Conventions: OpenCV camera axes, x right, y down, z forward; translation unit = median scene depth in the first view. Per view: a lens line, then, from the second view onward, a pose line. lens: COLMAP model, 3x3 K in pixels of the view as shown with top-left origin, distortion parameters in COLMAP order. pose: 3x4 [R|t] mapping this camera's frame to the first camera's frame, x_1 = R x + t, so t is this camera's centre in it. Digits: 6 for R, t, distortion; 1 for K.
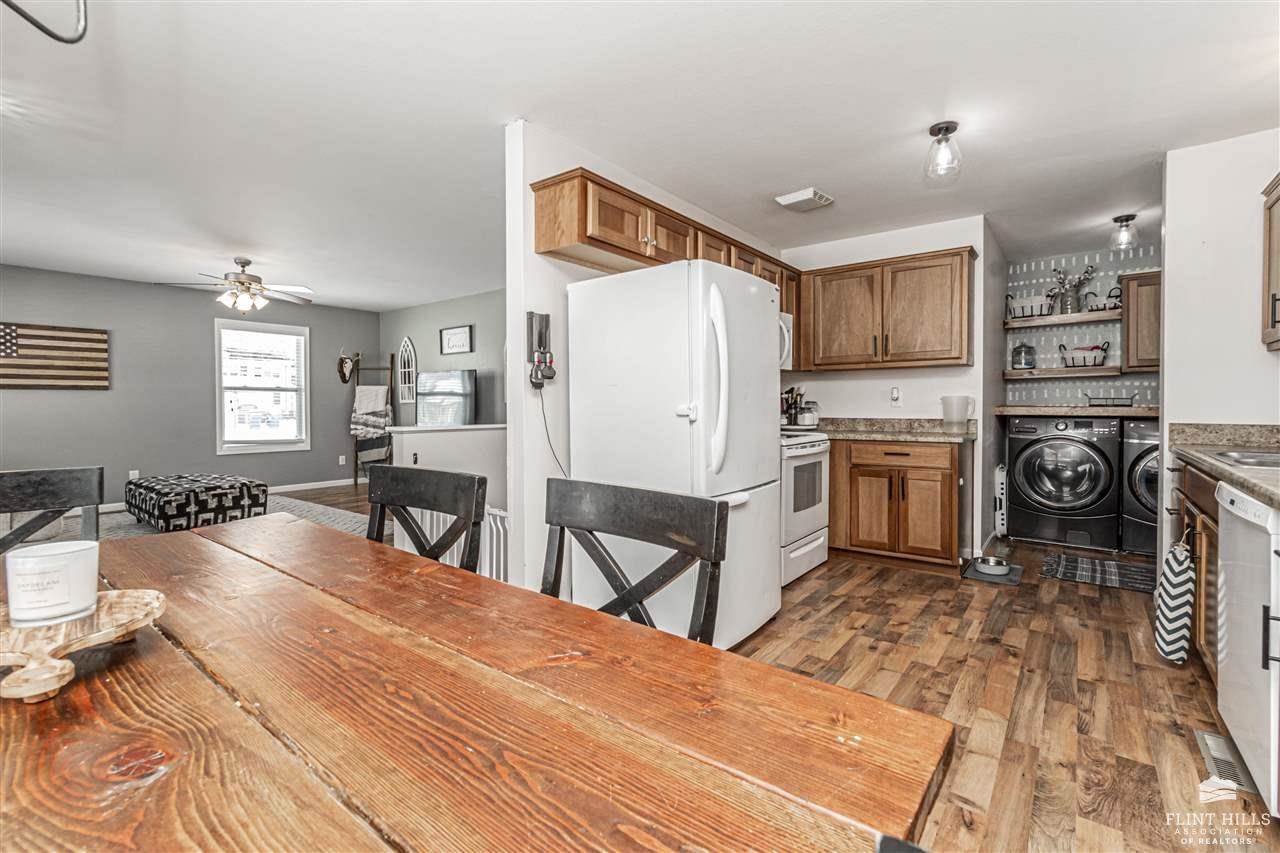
lens RADIAL K [[565.3, 0, 650.7], [0, 565.3, 414.3], [0, 0, 1]] dist [-0.004714, 0.003524]
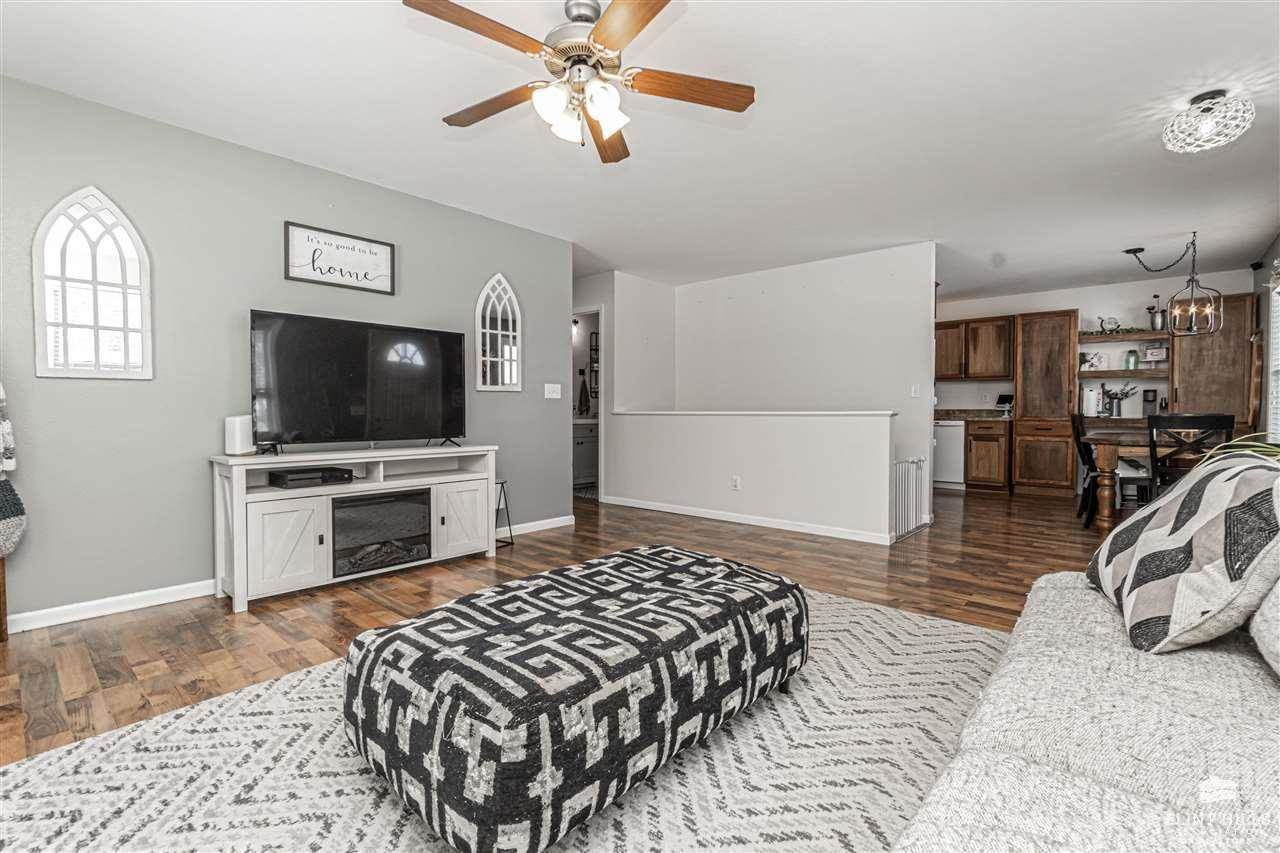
lens RADIAL K [[565.3, 0, 651.8], [0, 565.3, 433.0], [0, 0, 1]] dist [-0.004714, 0.003524]
pose [[0.069798, -0.041840, 0.996683, -1.432237], [0.013392, 0.999069, 0.041003, 0.008971], [-0.997471, 0.010486, 0.070293, 1.198401]]
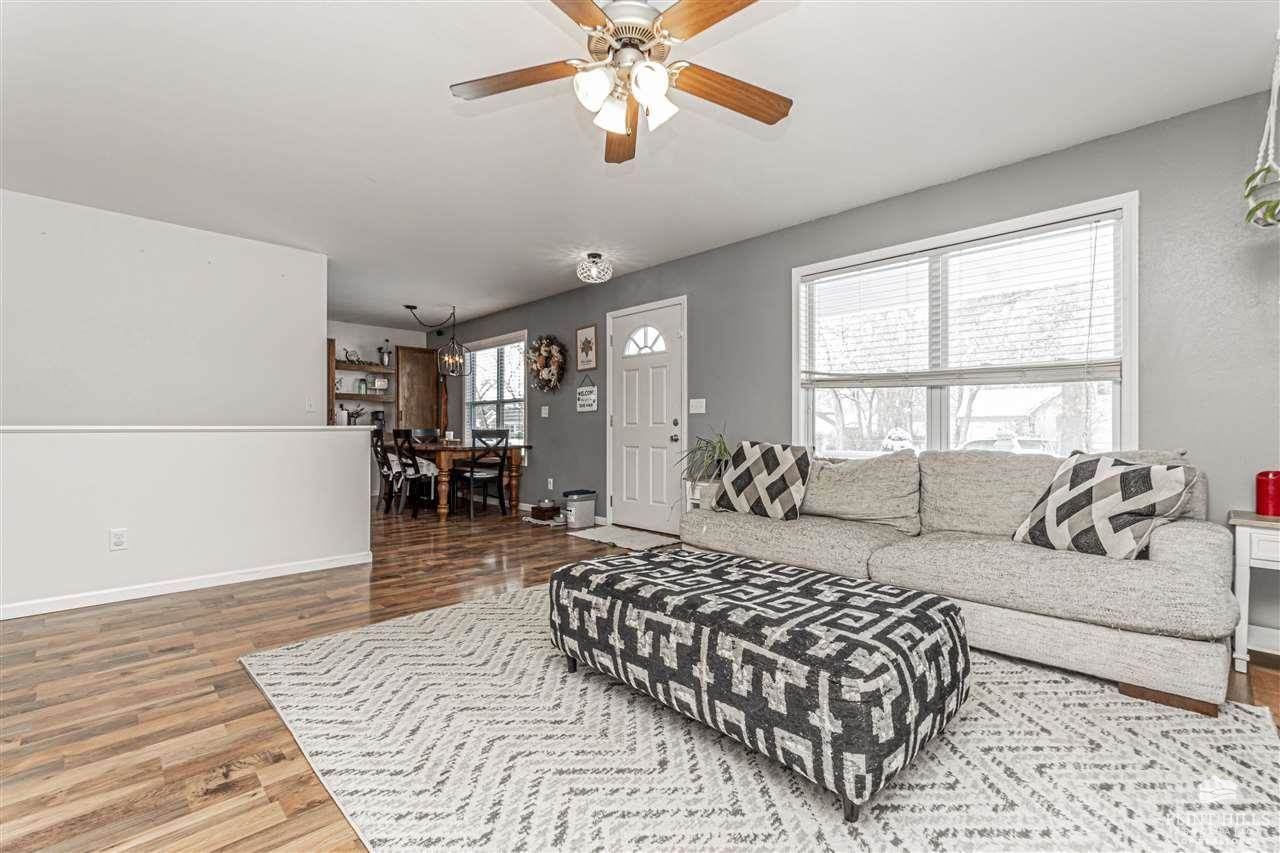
lens RADIAL K [[565.3, 0, 631.3], [0, 565.3, 429.9], [0, 0, 1]] dist [-0.004714, 0.003524]
pose [[-0.985080, -0.001773, 0.172087, -1.011661], [0.000798, 0.999889, 0.014870, 0.009719], [-0.172094, 0.014785, -0.984970, 1.753909]]
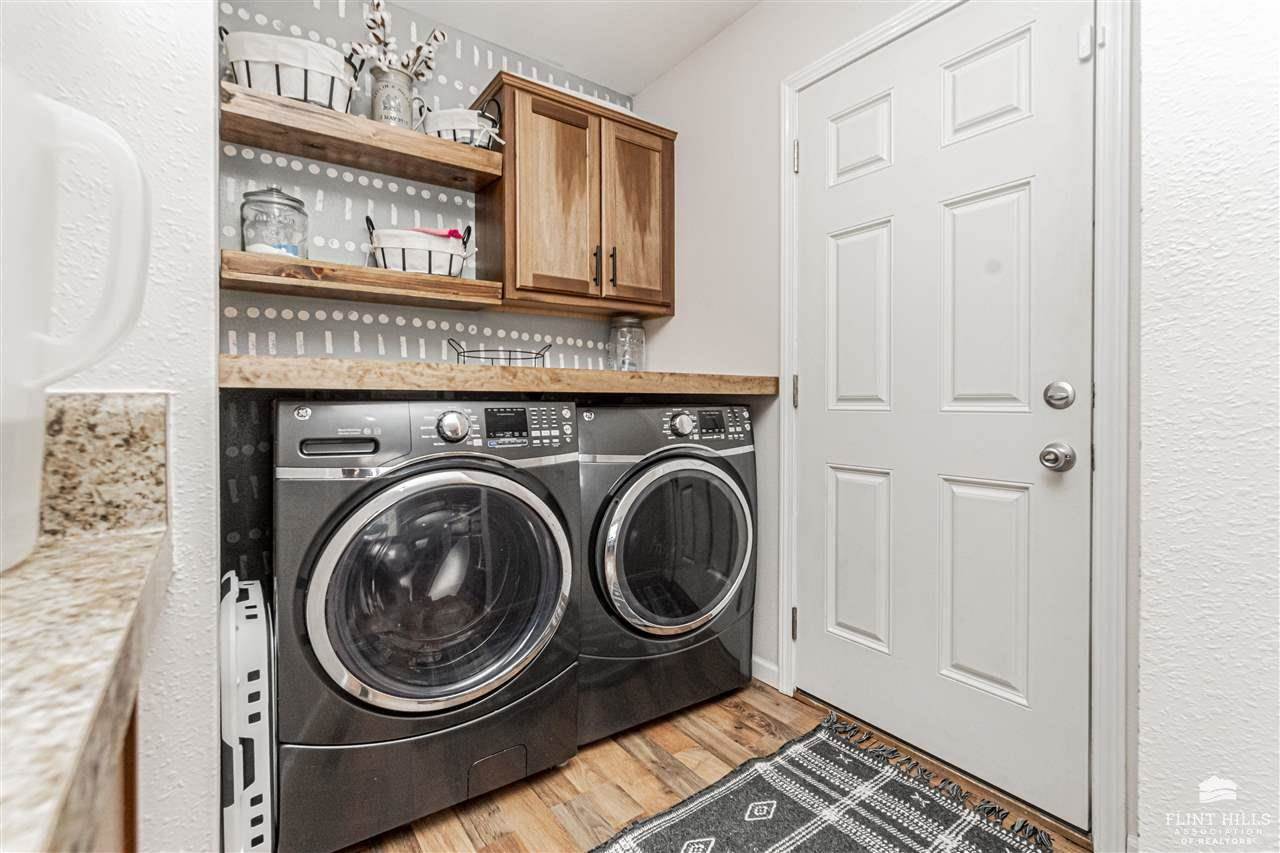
lens RADIAL K [[565.3, 0, 636.0], [0, 565.3, 408.6], [0, 0, 1]] dist [-0.004714, 0.003524]
pose [[0.281598, -0.006758, 0.959509, 0.497232], [0.015002, 0.999884, 0.002639, 0.012242], [-0.959415, 0.013652, 0.281667, 0.877238]]
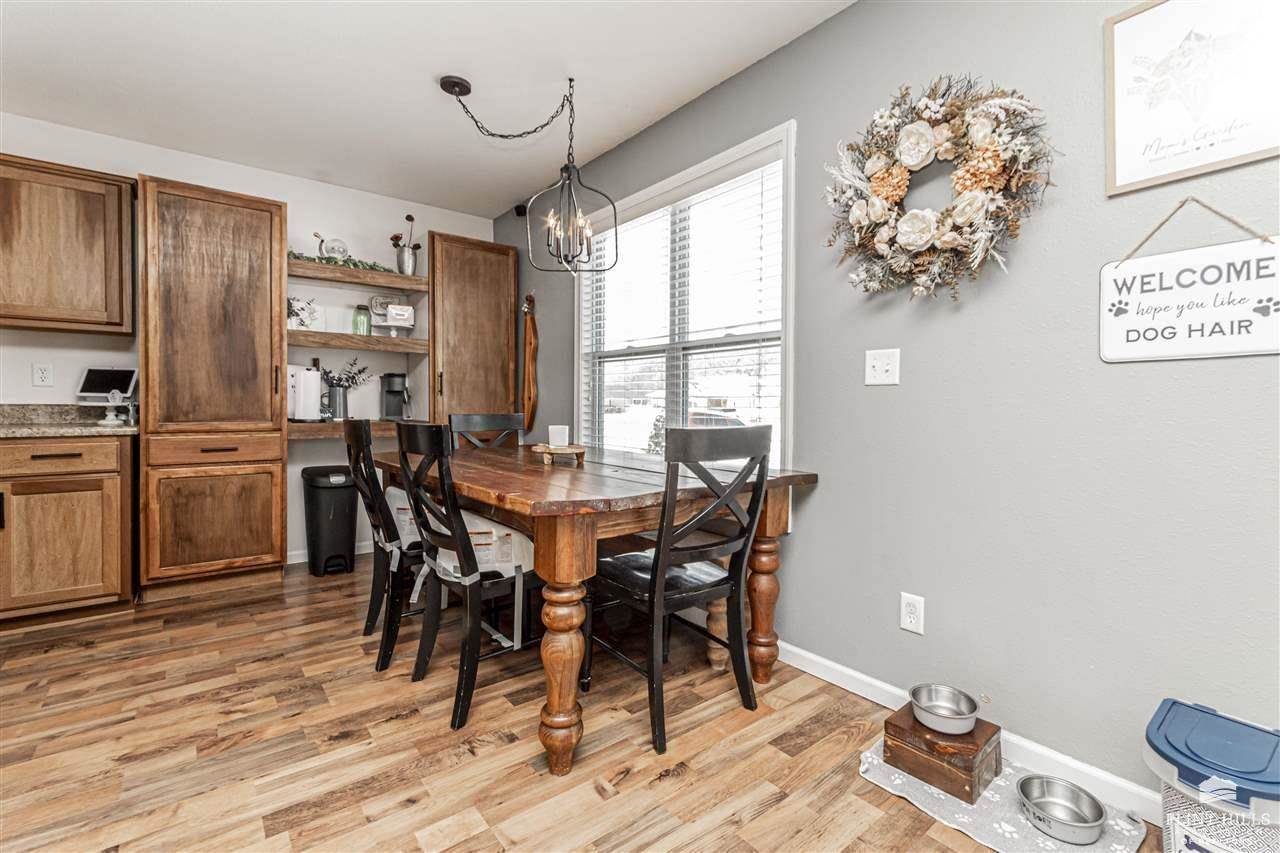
lens RADIAL K [[565.3, 0, 646.7], [0, 565.3, 411.1], [0, 0, 1]] dist [-0.004714, 0.003524]
pose [[-0.969909, -0.010513, 0.243239, -0.425604], [-0.004829, 0.999701, 0.023955, 0.008985], [-0.243418, 0.022060, -0.969670, 0.751617]]
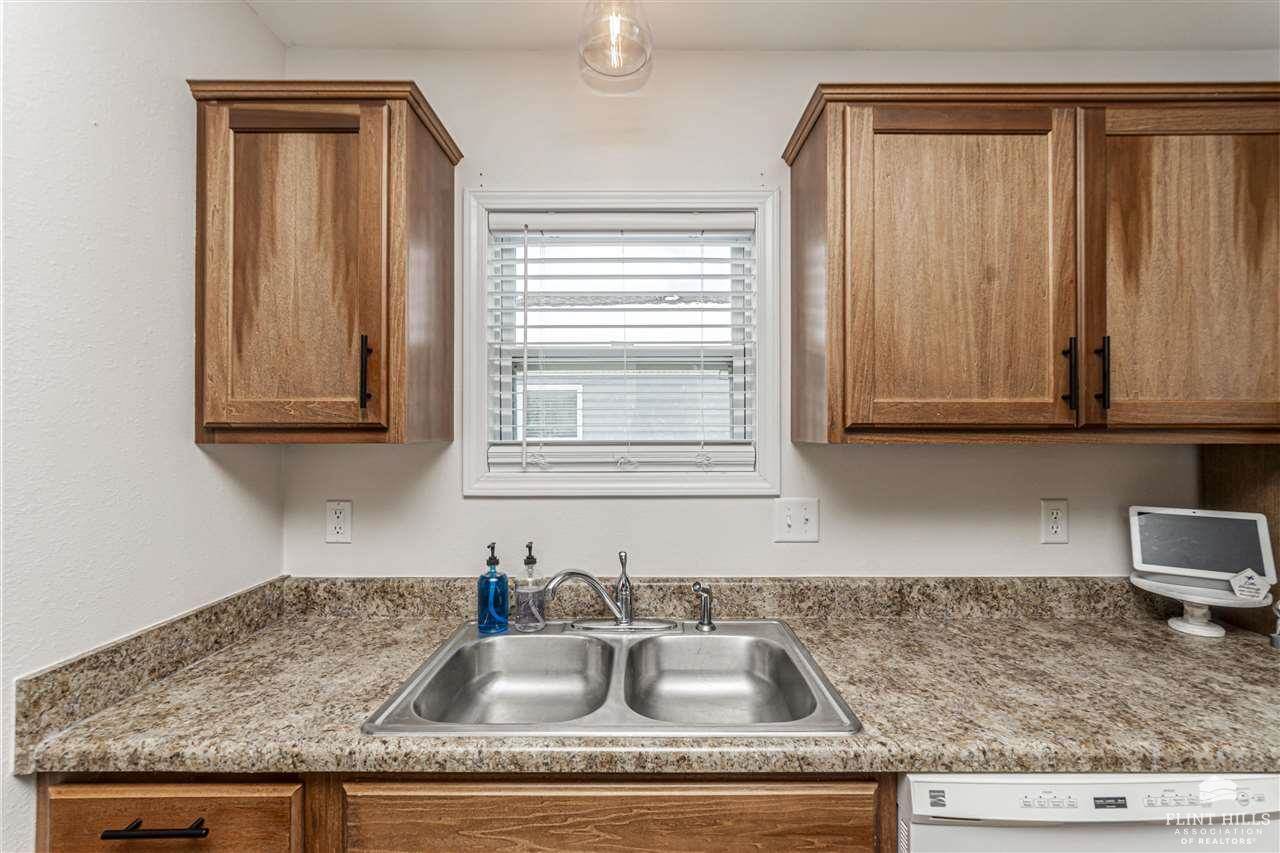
lens RADIAL K [[565.3, 0, 657.9], [0, 565.3, 435.1], [0, 0, 1]] dist [-0.004714, 0.003524]
pose [[-0.630050, 0.006328, 0.776529, 0.364629], [0.020208, 0.999762, 0.008249, -0.082670], [-0.776292, 0.020889, -0.630028, 0.694446]]
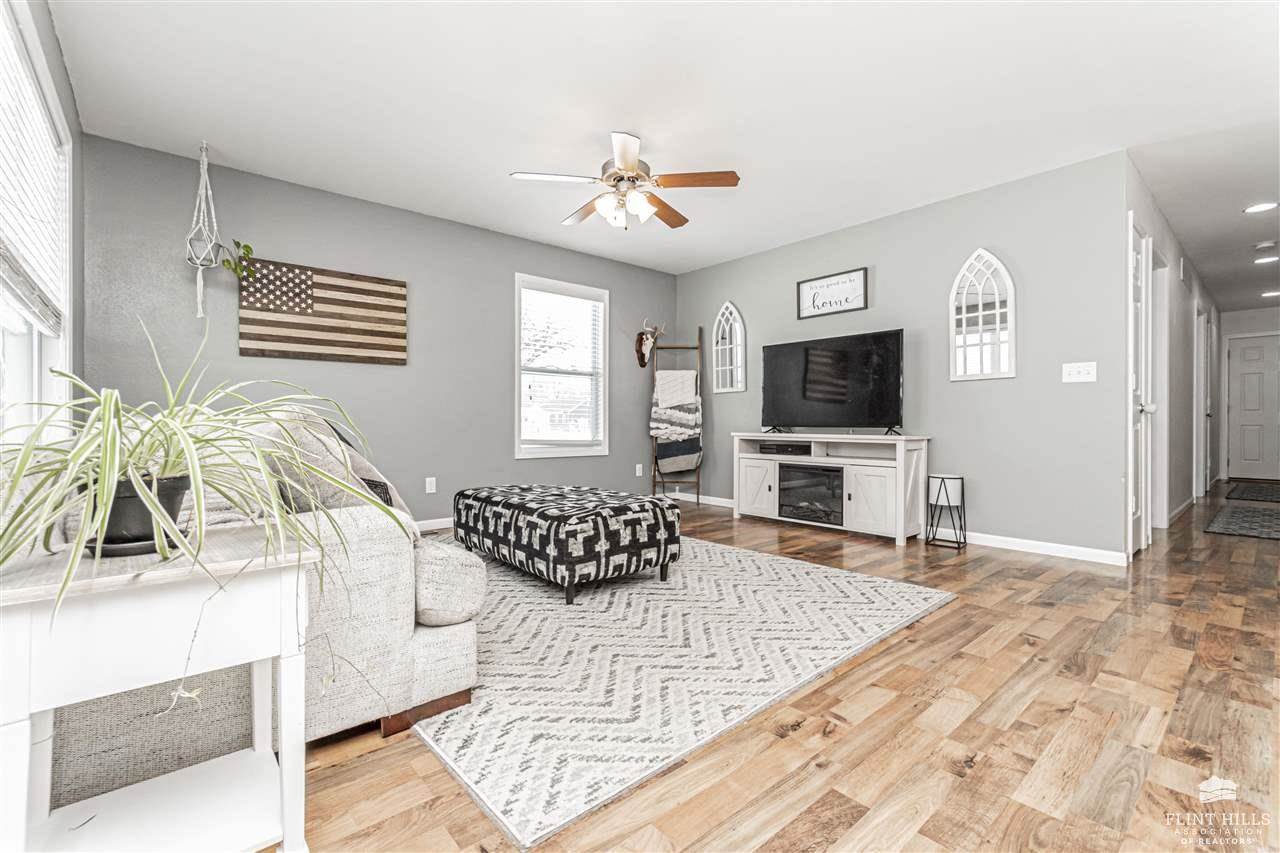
lens RADIAL K [[565.3, 0, 647.5], [0, 565.3, 423.1], [0, 0, 1]] dist [-0.004714, 0.003524]
pose [[0.978439, -0.000882, -0.206535, -0.731925], [-0.002306, 0.999882, -0.015195, 0.059655], [0.206524, 0.015343, 0.978321, 0.512602]]
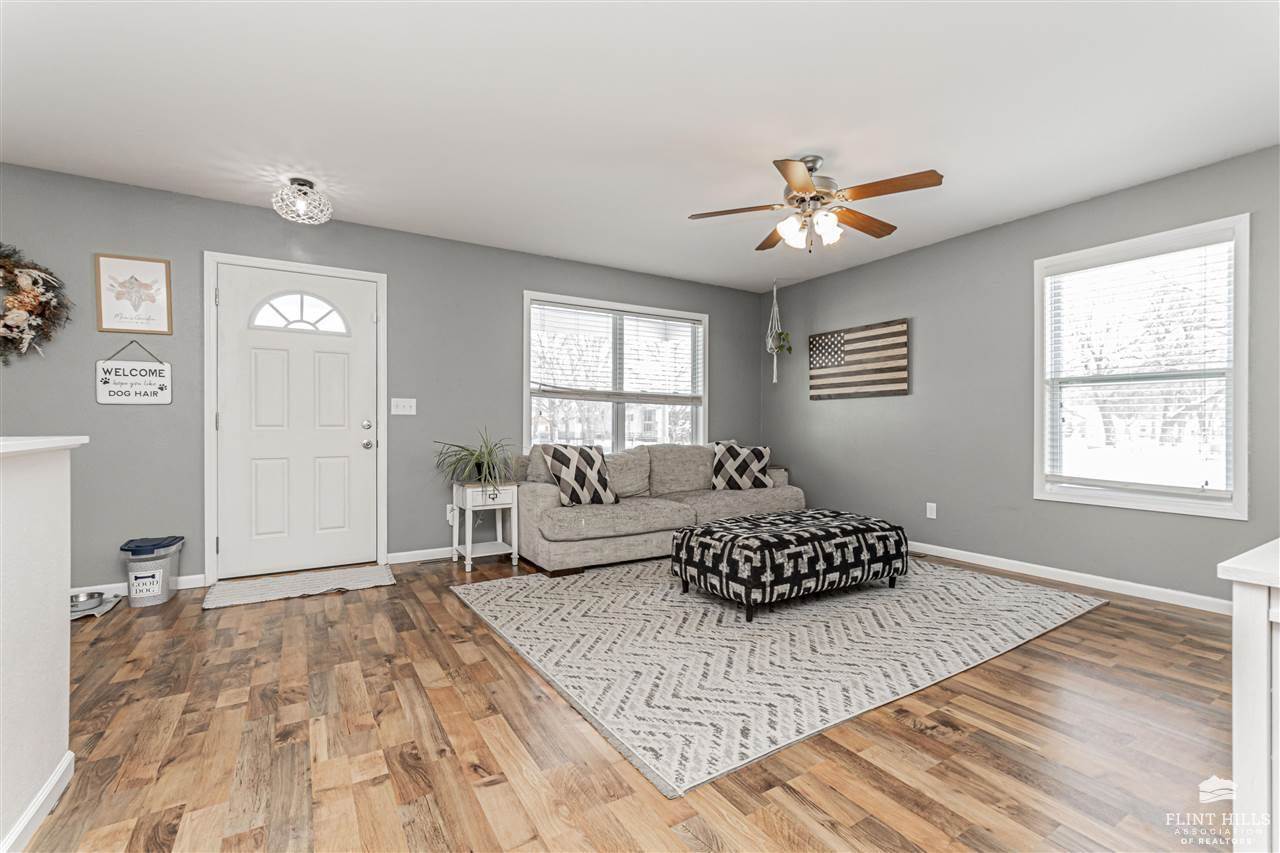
lens RADIAL K [[565.3, 0, 657.9], [0, 565.3, 429.8], [0, 0, 1]] dist [-0.004714, 0.003524]
pose [[-0.360745, 0.007962, -0.932630, -0.152242], [-0.014016, 0.999804, 0.013957, -0.000178], [0.932559, 0.018107, -0.360563, 1.375619]]
